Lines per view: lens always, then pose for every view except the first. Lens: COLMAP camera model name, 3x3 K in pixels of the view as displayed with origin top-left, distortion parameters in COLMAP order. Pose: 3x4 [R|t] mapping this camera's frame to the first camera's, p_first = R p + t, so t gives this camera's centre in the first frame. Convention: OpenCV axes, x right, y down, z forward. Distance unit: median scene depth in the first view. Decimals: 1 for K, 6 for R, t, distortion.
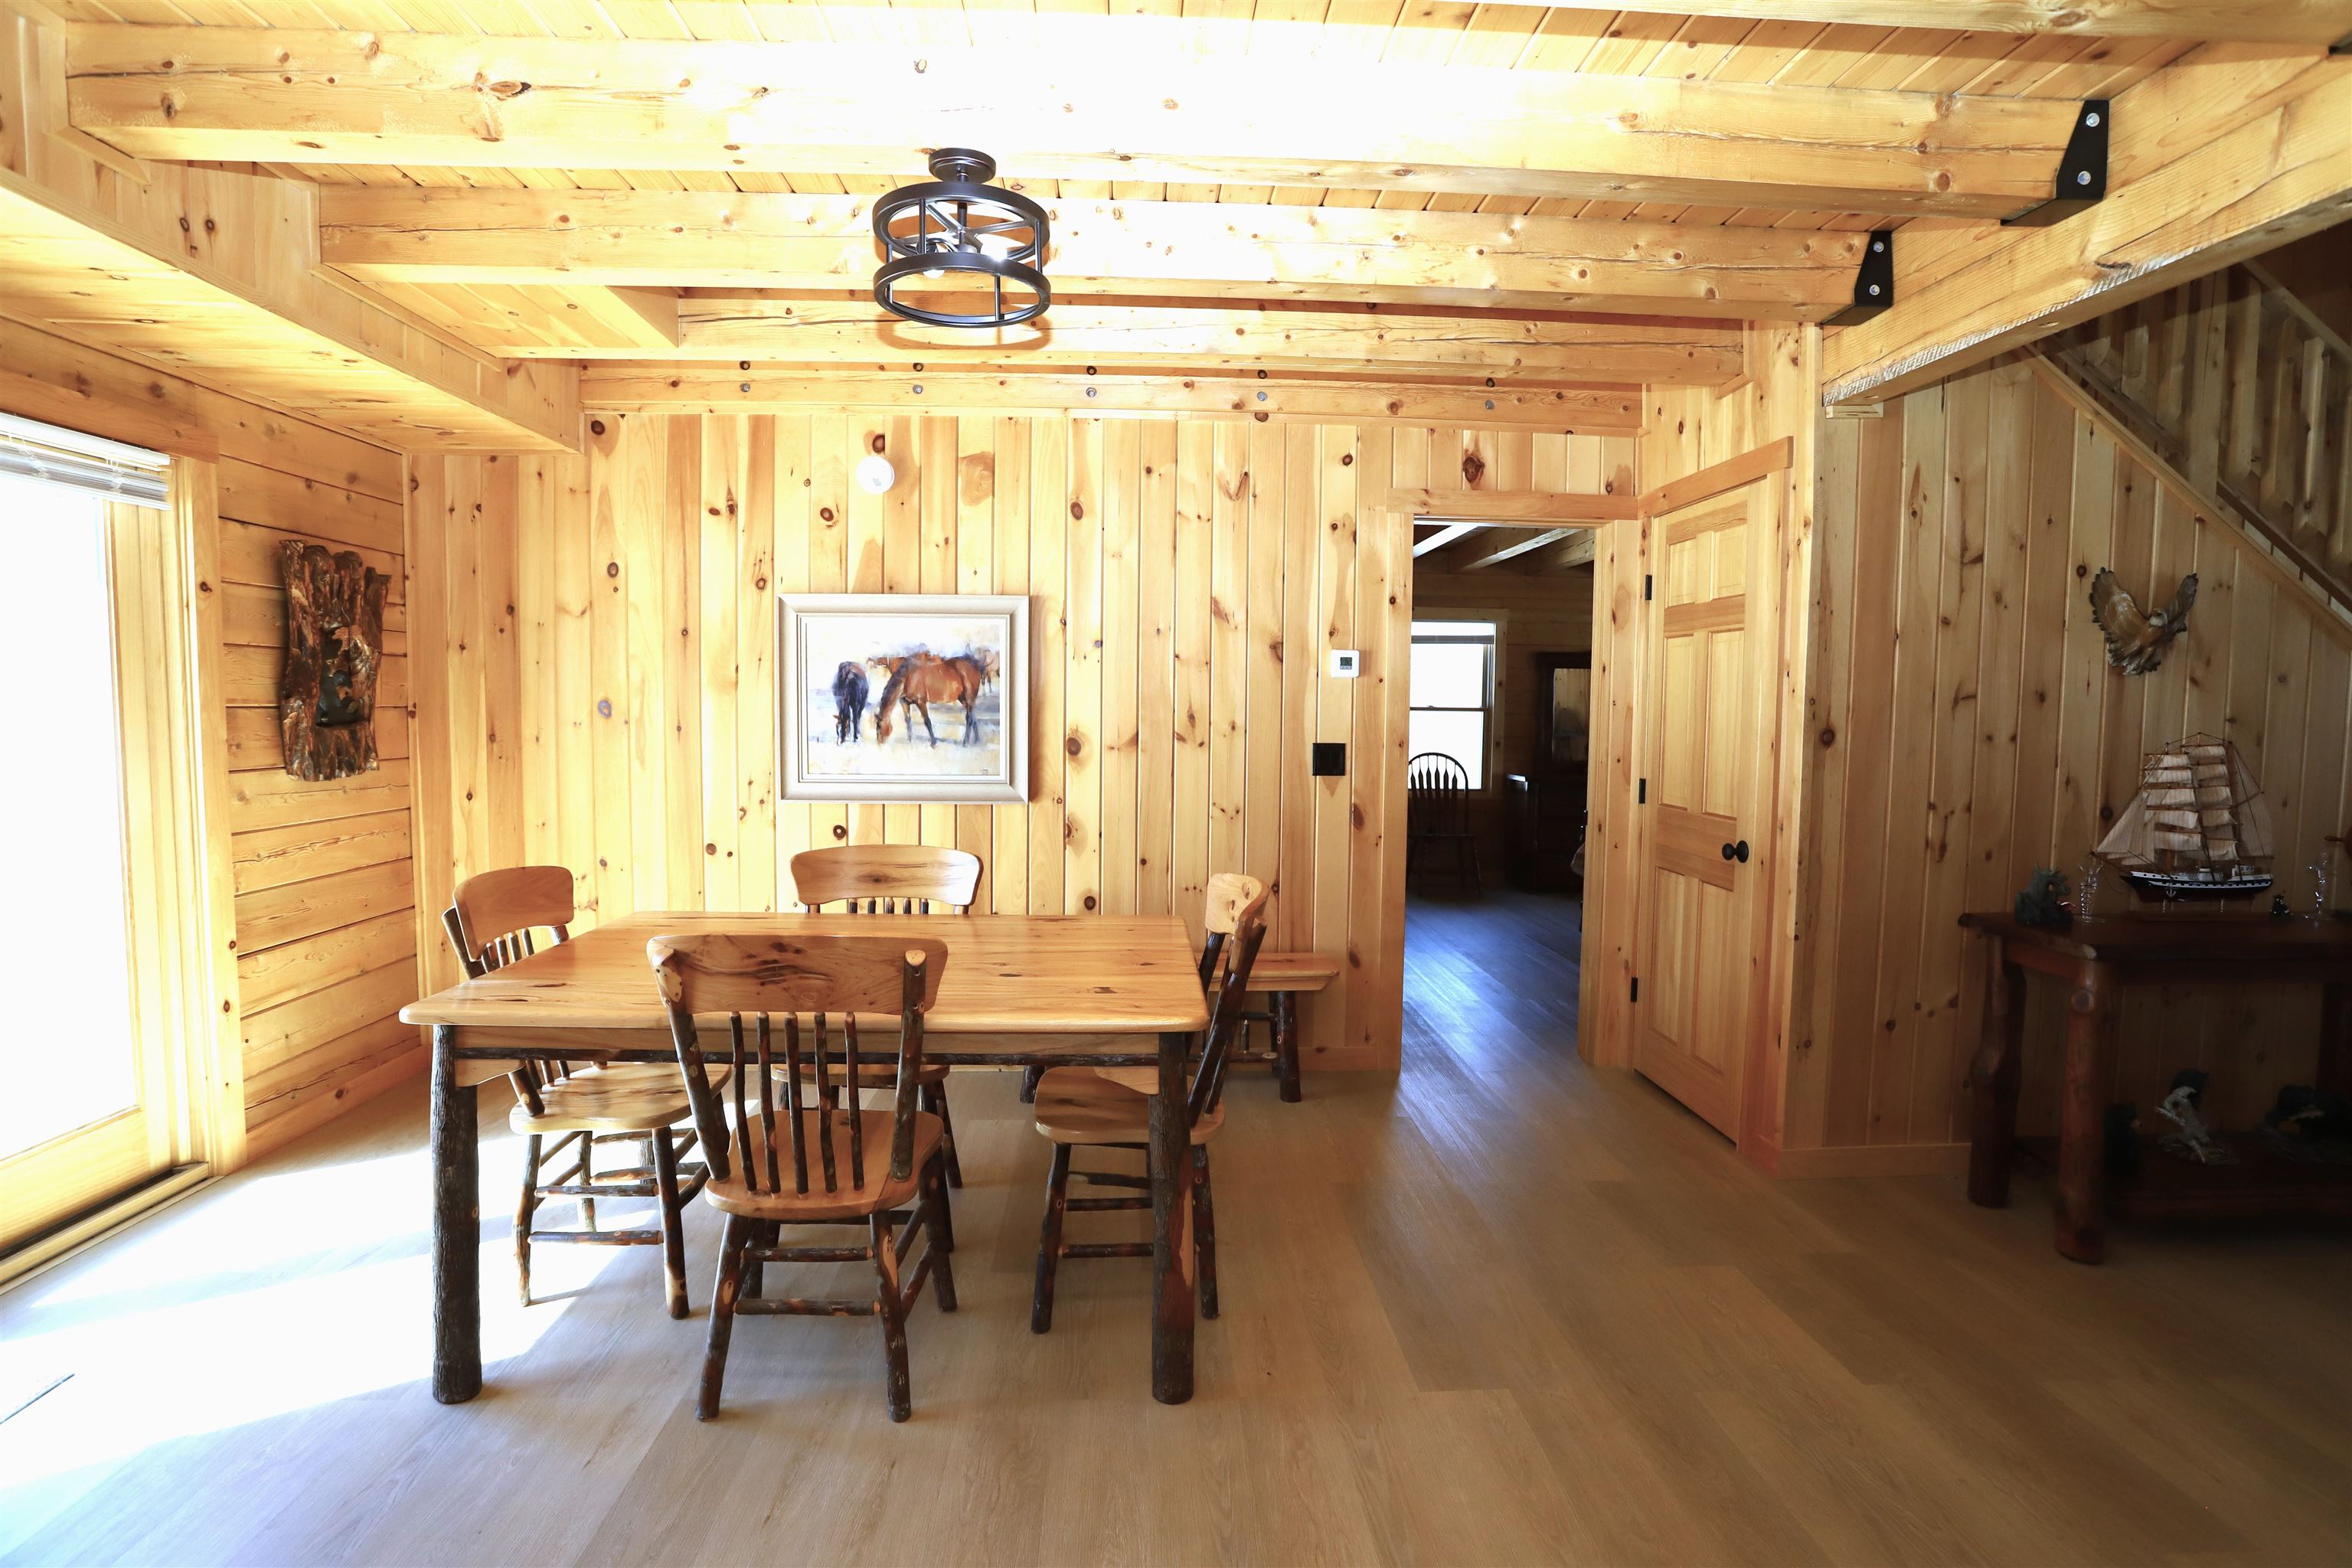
lens RADIAL K [[1144.3, 0, 1176.0], [0, 1144.3, 784.0], [0, 0, 1]] dist [-0.074318, 0.034929]
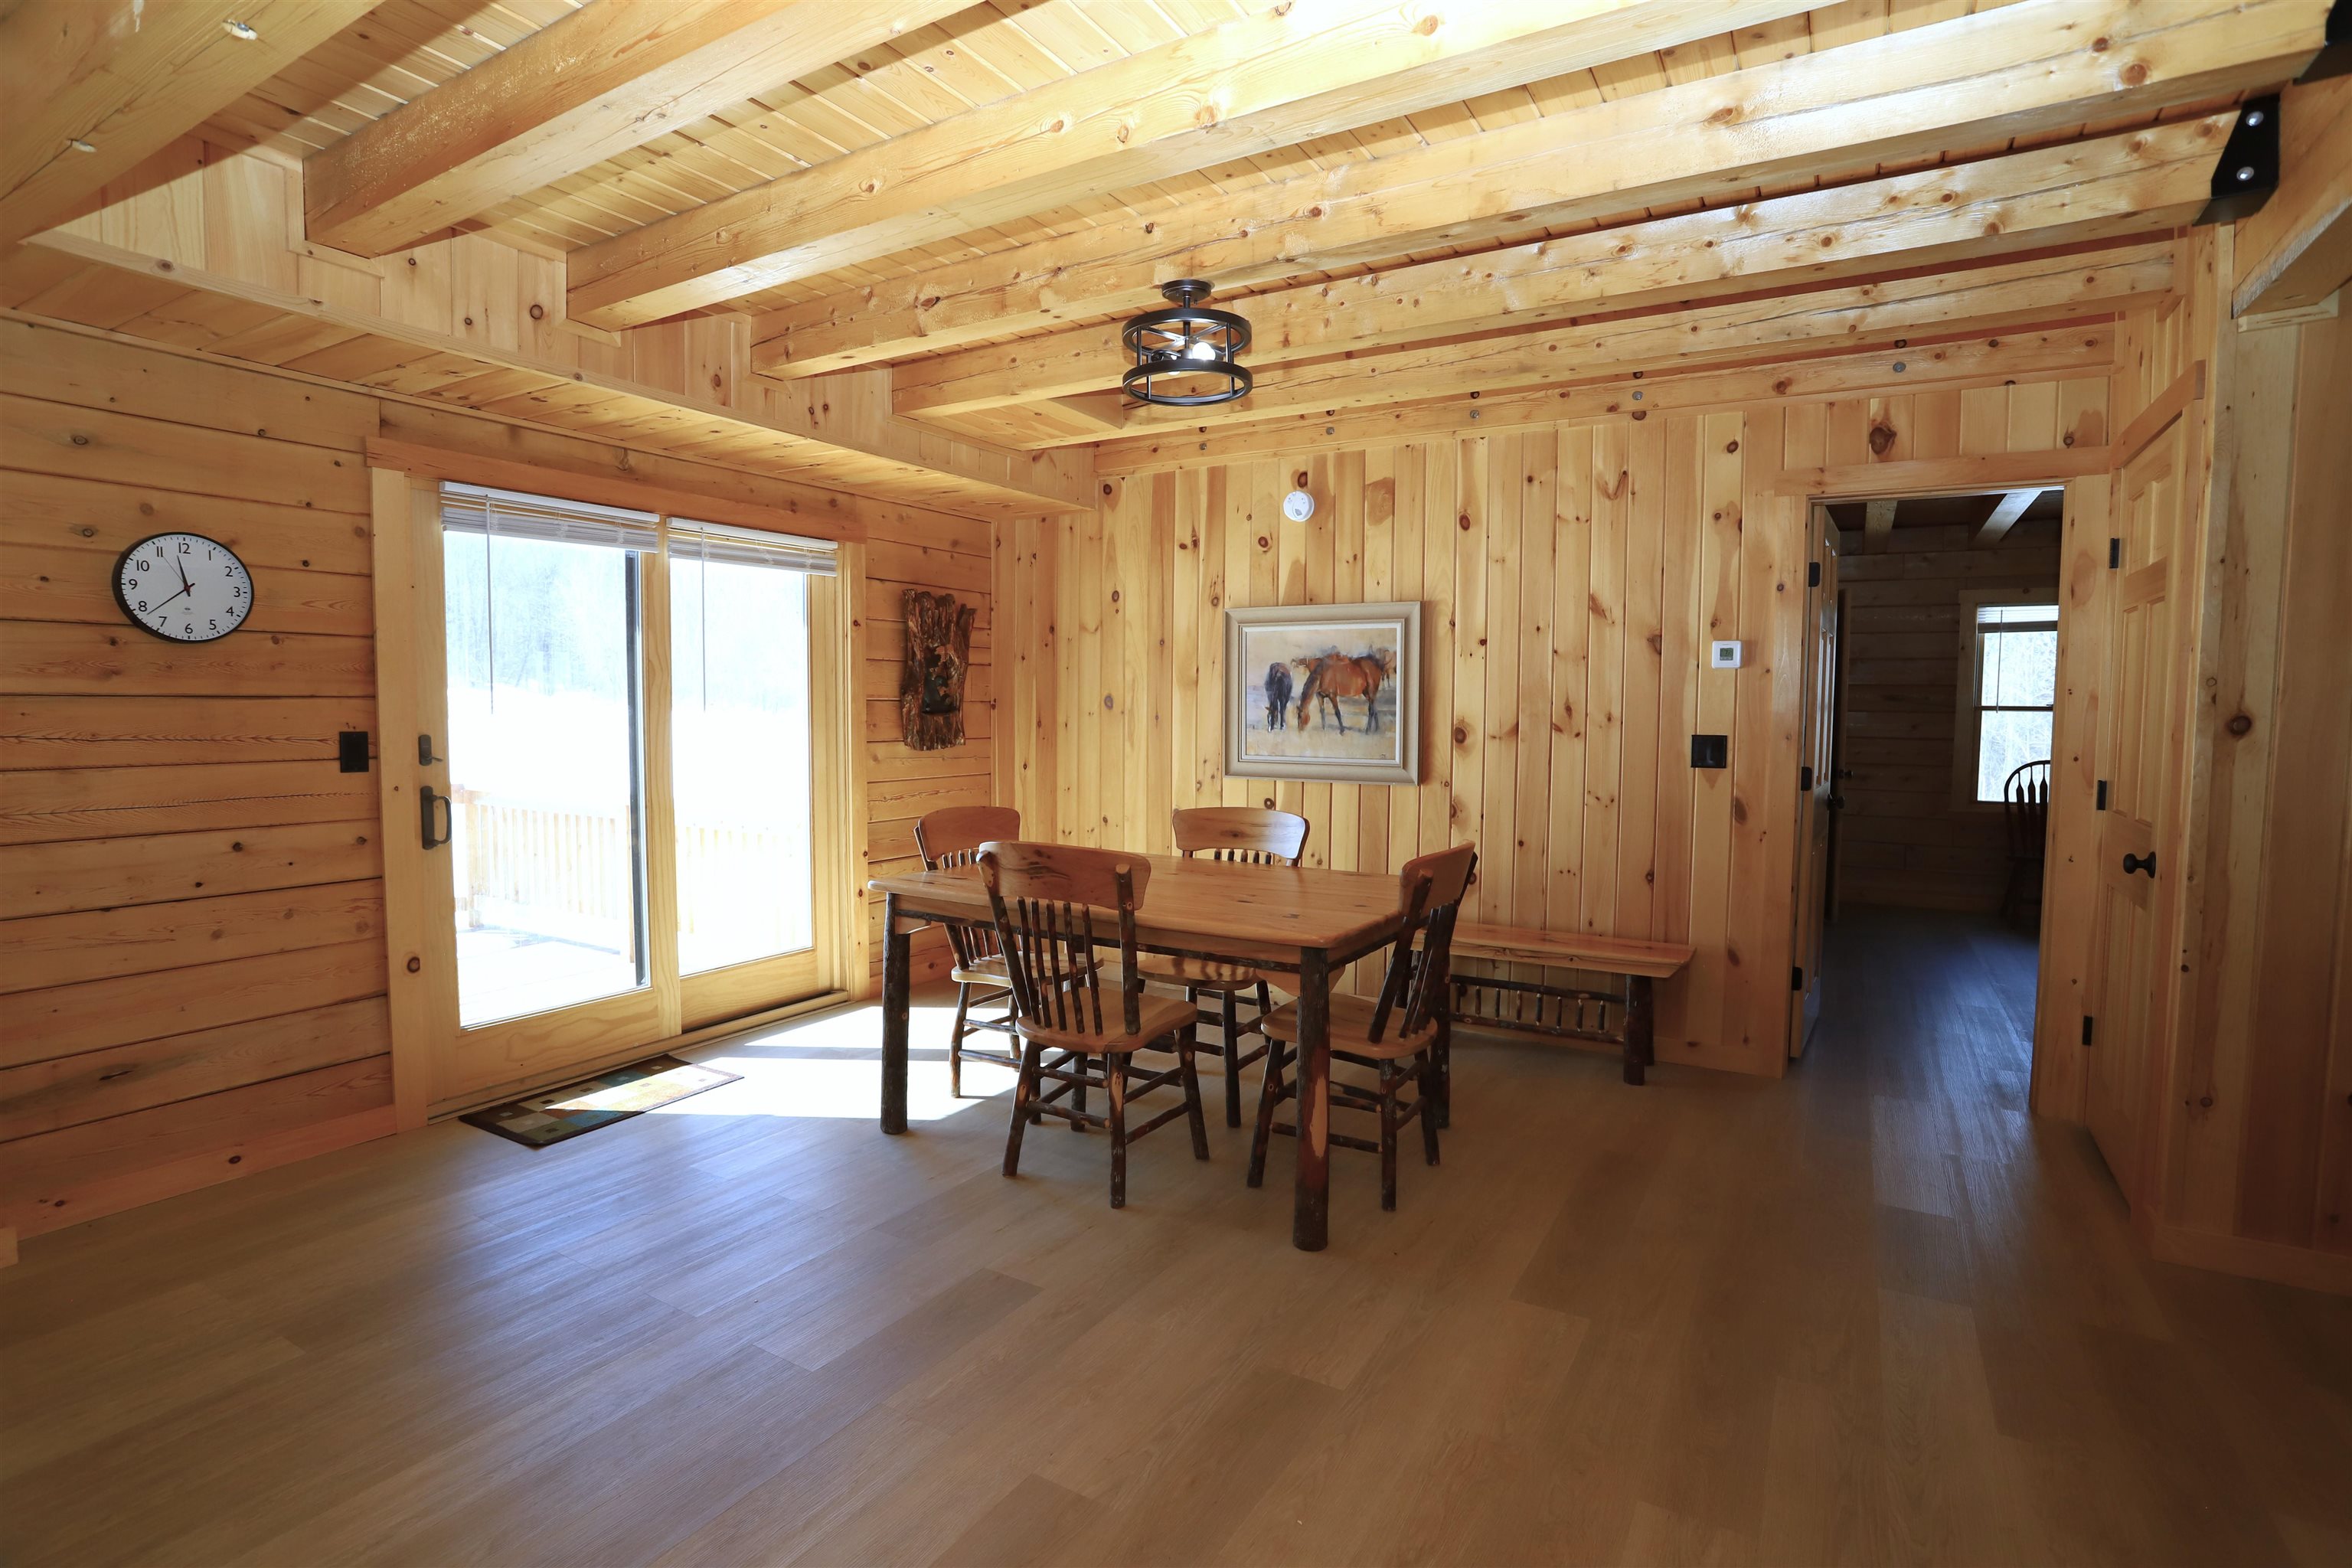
lens RADIAL K [[1144.3, 0, 1176.0], [0, 1144.3, 784.0], [0, 0, 1]] dist [-0.074318, 0.034929]
pose [[0.833961, 0.032746, -0.550851, 0.300739], [-0.035923, 0.999342, 0.005020, 0.019228], [0.550653, 0.015602, 0.834589, -0.071911]]
